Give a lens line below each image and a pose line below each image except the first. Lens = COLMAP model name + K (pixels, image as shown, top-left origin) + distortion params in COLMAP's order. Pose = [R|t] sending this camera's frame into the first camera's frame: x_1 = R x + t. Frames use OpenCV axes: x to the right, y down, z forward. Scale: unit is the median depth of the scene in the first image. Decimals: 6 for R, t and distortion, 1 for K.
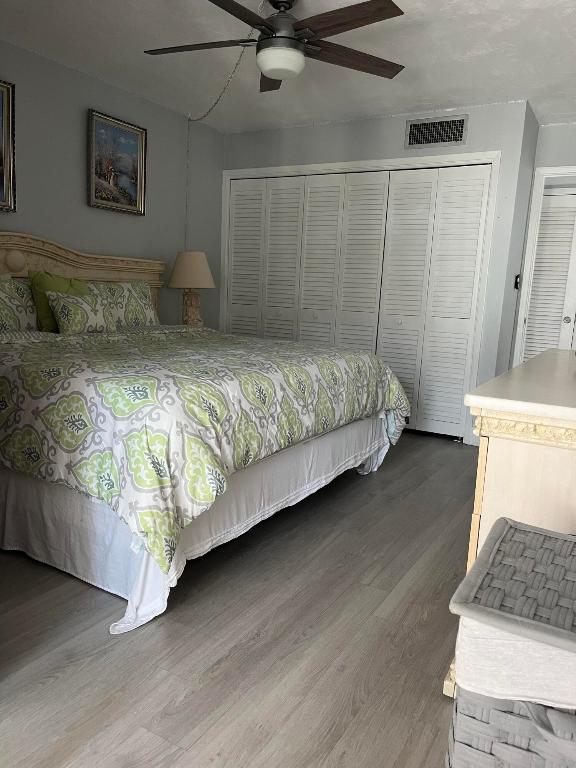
lens RADIAL K [[586.5, 0, 285.8], [0, 586.5, 381.1], [0, 0, 1]] dist [0.035196, -0.027391]
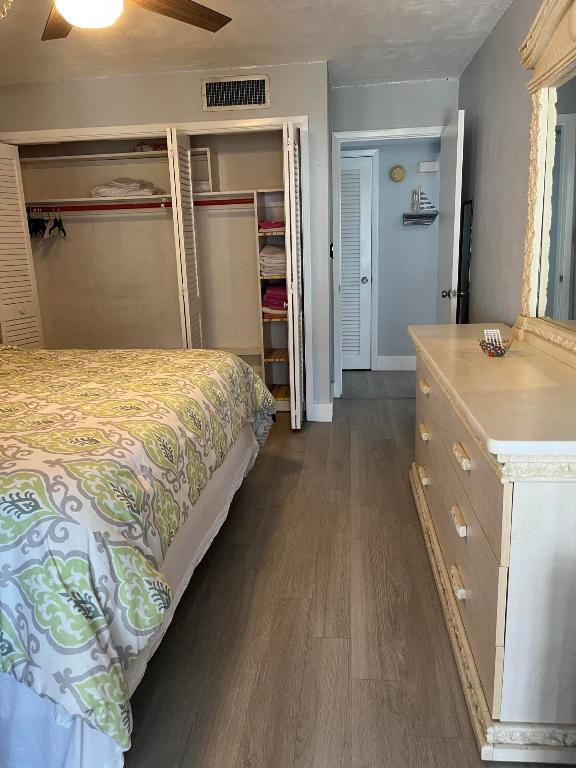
lens RADIAL K [[586.5, 0, 288.2], [0, 586.5, 387.0], [0, 0, 1]] dist [0.035196, -0.027391]
pose [[0.913819, -0.170580, 0.368562, -0.204688], [0.141675, 0.984400, 0.104334, -0.144820], [-0.380609, -0.043127, 0.923730, 0.266961]]
